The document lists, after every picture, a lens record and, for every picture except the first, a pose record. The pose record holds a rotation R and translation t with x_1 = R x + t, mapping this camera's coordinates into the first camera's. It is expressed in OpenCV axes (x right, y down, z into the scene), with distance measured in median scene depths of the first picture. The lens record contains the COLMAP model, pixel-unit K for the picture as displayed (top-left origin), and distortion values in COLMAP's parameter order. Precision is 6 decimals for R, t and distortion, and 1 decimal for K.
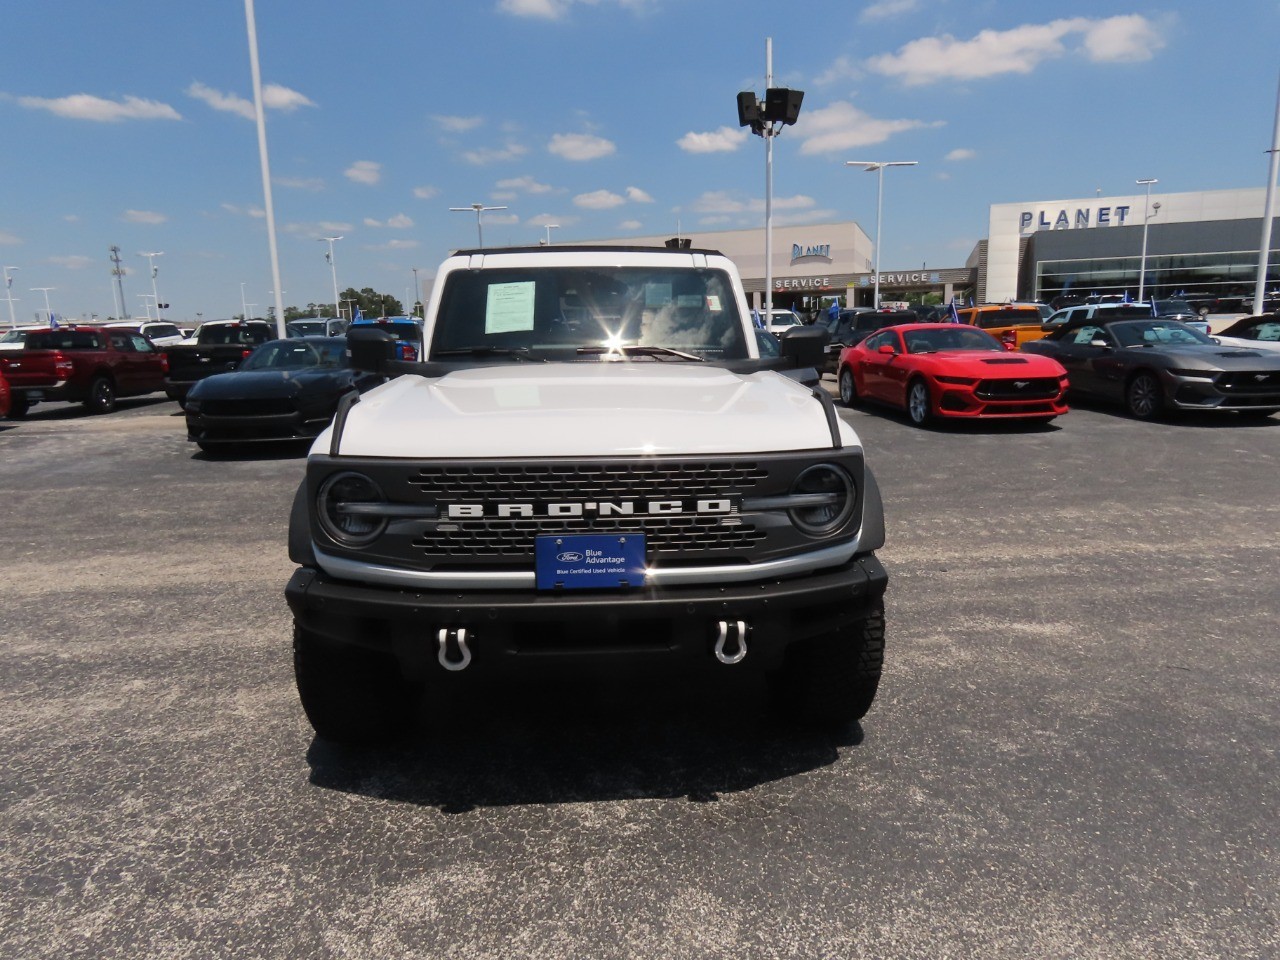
lens RADIAL K [[814.9, 0, 643.1], [0, 814.9, 471.6], [0, 0, 1]] dist [-0.003916, -0.000715]
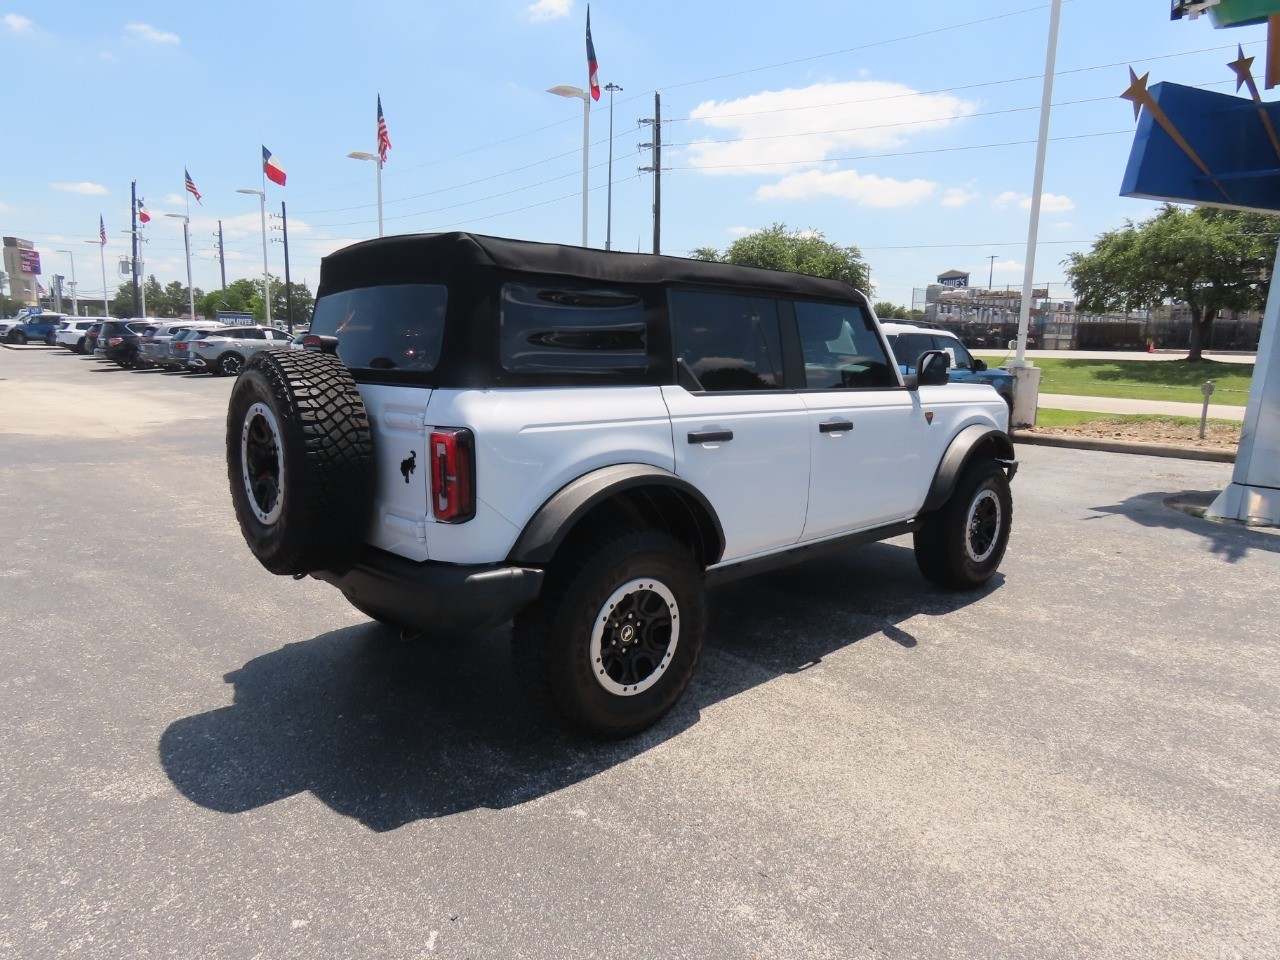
lens RADIAL K [[814.9, 0, 643.9], [0, 814.9, 480.7], [0, 0, 1]] dist [-0.003916, -0.000715]
pose [[-0.632823, -0.118117, 0.765235, -0.880572], [0.138439, 0.955112, 0.261910, -0.318132], [-0.761820, 0.271680, -0.588064, 1.821348]]
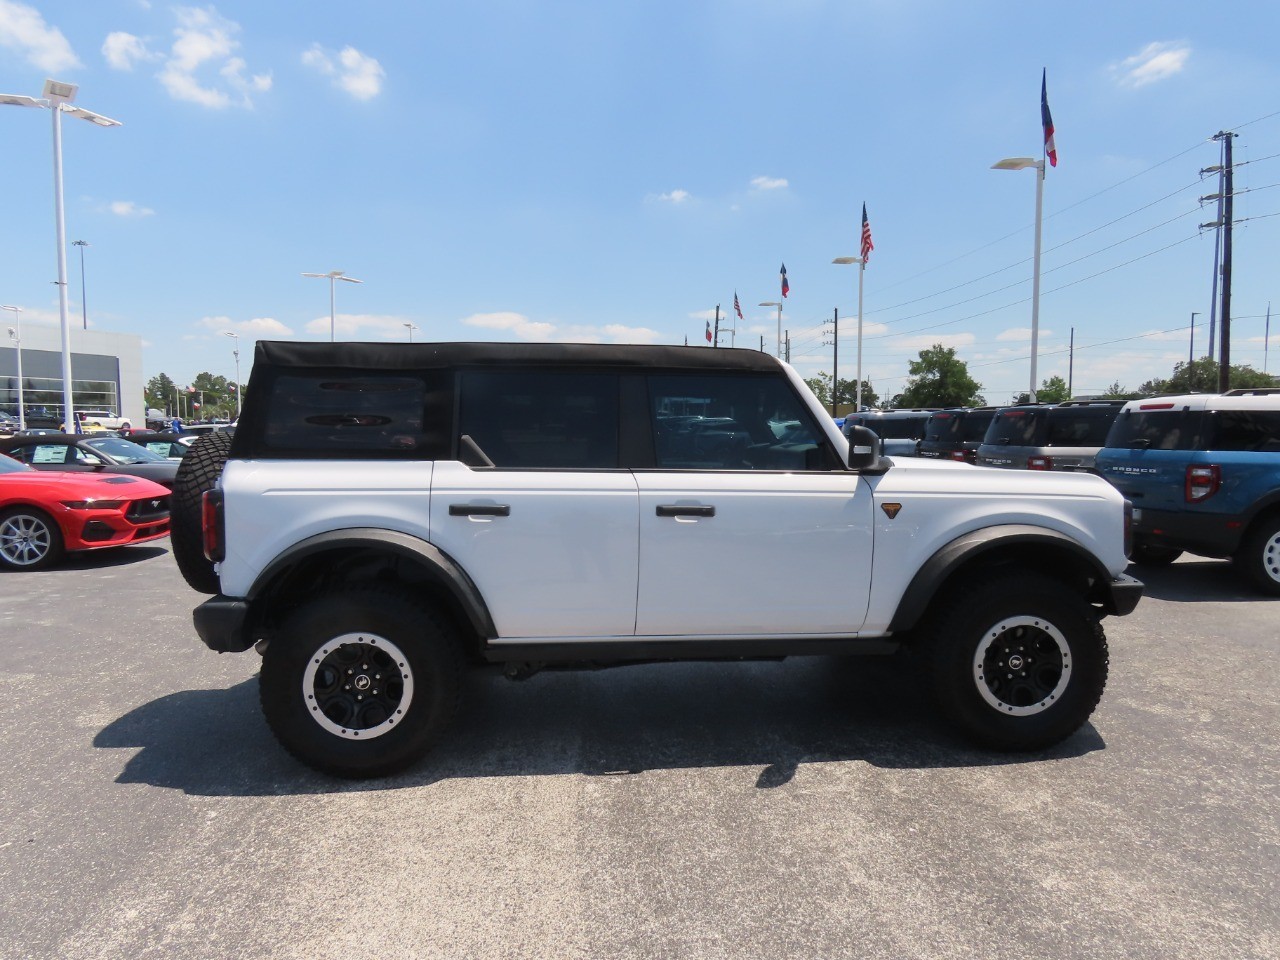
lens RADIAL K [[814.9, 0, 646.0], [0, 814.9, 478.7], [0, 0, 1]] dist [-0.003916, -0.000715]
pose [[-0.018030, -0.037828, 0.999122, -1.141884], [0.181445, 0.982568, 0.040476, -0.171270], [-0.983236, 0.182016, -0.010851, 1.105383]]
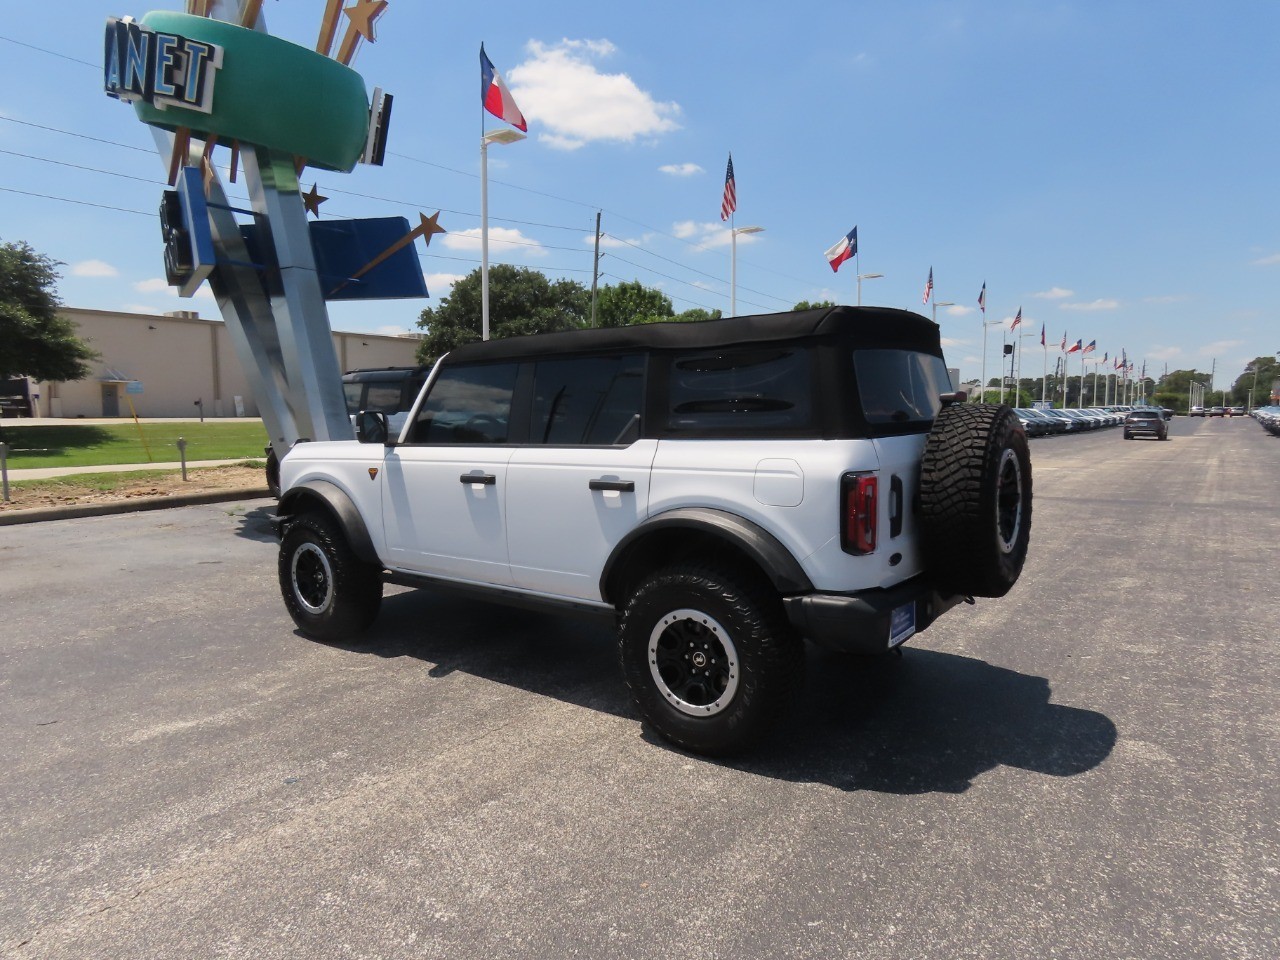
lens RADIAL K [[814.9, 0, 641.3], [0, 814.9, 471.7], [0, 0, 1]] dist [-0.003916, -0.000715]
pose [[-0.649217, 0.088083, -0.755486, 0.794298], [-0.112681, 0.971173, 0.210062, -0.353671], [0.752211, 0.221505, -0.620576, 1.883184]]
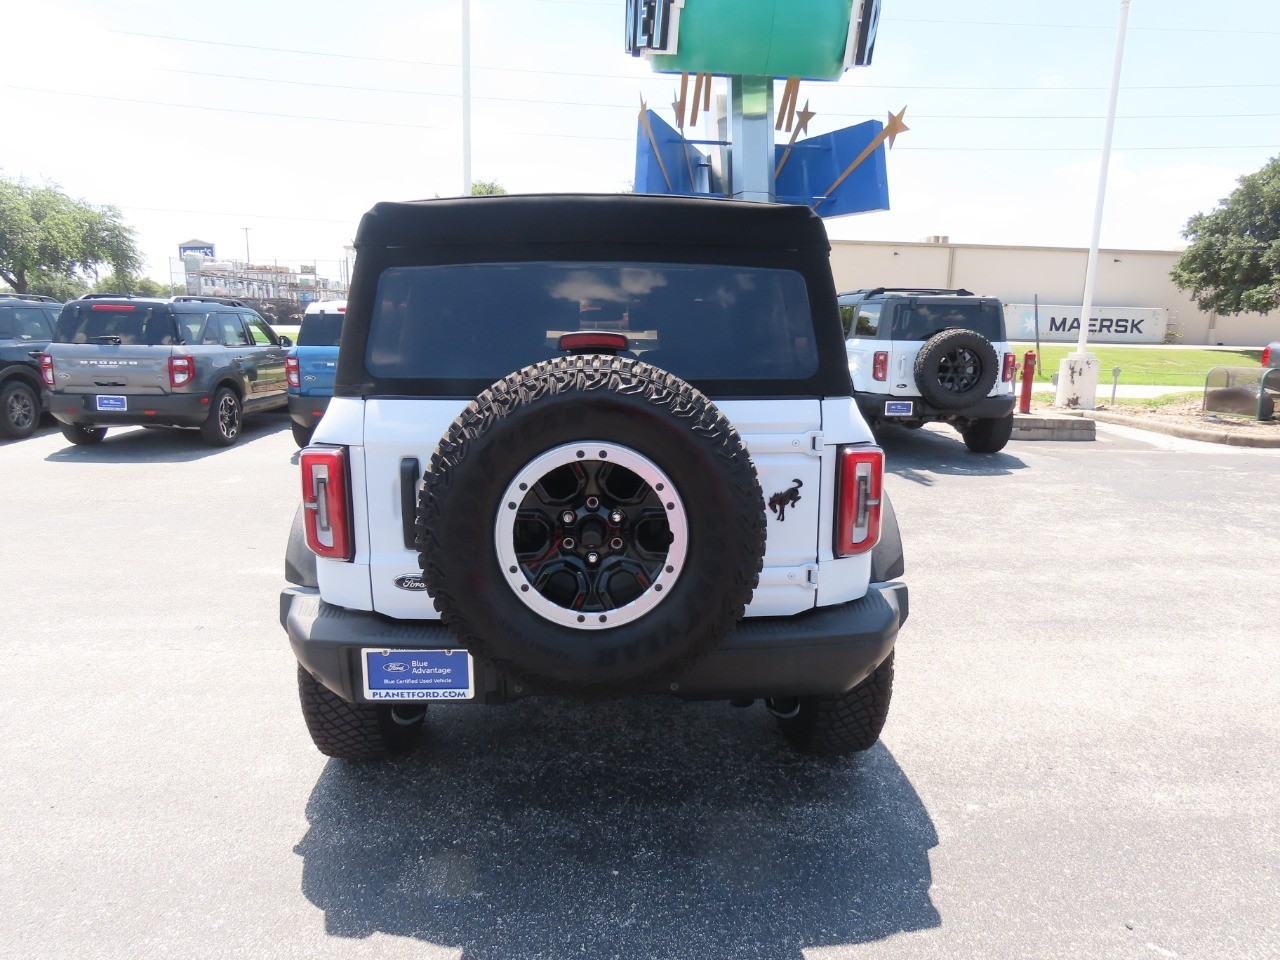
lens RADIAL K [[814.9, 0, 645.9], [0, 814.9, 477.6], [0, 0, 1]] dist [-0.003916, -0.000715]
pose [[-0.999747, 0.002015, 0.022418, -0.140785], [0.009822, 0.935194, 0.354000, -0.385006], [-0.020252, 0.354131, -0.934977, 2.072456]]
